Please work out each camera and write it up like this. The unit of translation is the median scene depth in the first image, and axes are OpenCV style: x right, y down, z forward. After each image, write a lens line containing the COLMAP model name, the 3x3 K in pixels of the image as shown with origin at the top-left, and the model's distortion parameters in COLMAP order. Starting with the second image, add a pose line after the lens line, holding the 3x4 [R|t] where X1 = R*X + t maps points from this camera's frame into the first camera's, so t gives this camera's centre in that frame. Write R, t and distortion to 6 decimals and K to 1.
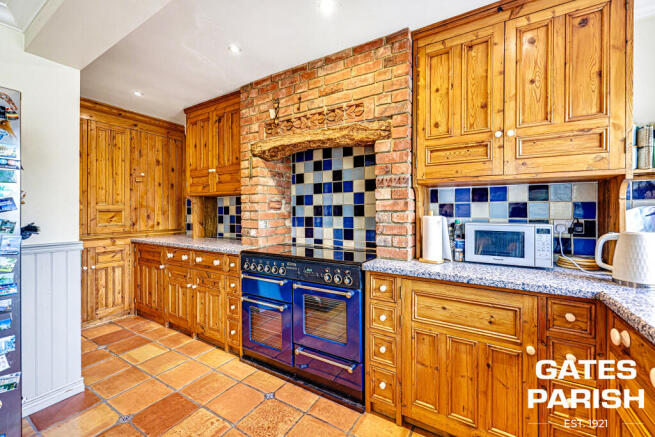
lens RADIAL K [[269.7, 0, 323.4], [0, 269.7, 209.9], [0, 0, 1]] dist [-0.001001, 0.000736]
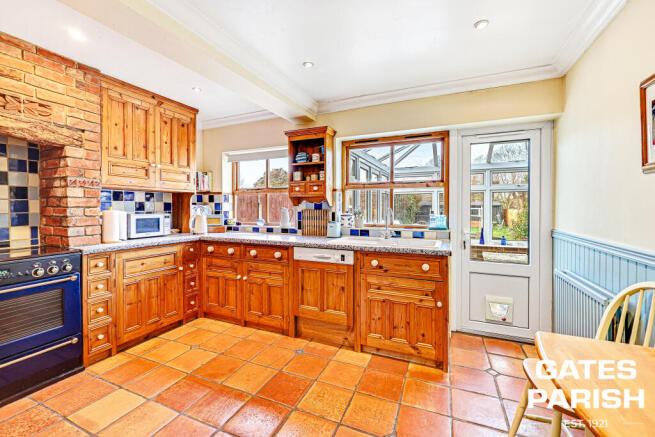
lens RADIAL K [[269.7, 0, 334.9], [0, 269.7, 210.1], [0, 0, 1]] dist [-0.001001, 0.000736]
pose [[-0.147417, -0.010301, 0.989021, -1.142143], [-0.001600, 0.999947, 0.010176, 0.004084], [-0.989073, -0.000082, -0.147425, 0.039054]]
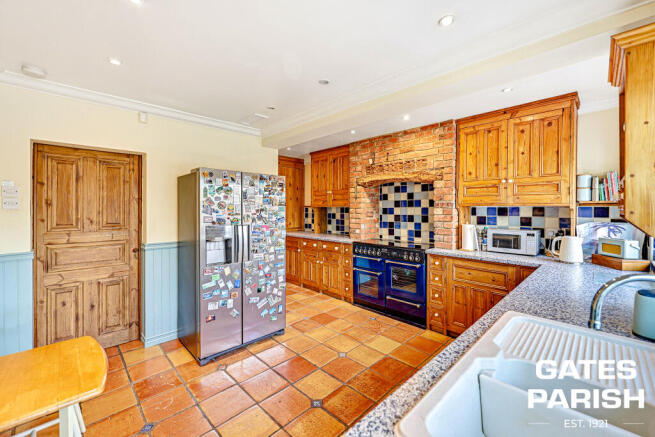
lens RADIAL K [[269.7, 0, 325.3], [0, 269.7, 208.9], [0, 0, 1]] dist [-0.001001, 0.000736]
pose [[0.970857, 0.003615, -0.239631, -0.073894], [-0.002506, 0.999985, 0.004934, -0.083635], [0.239645, -0.004190, 0.970852, -0.900698]]
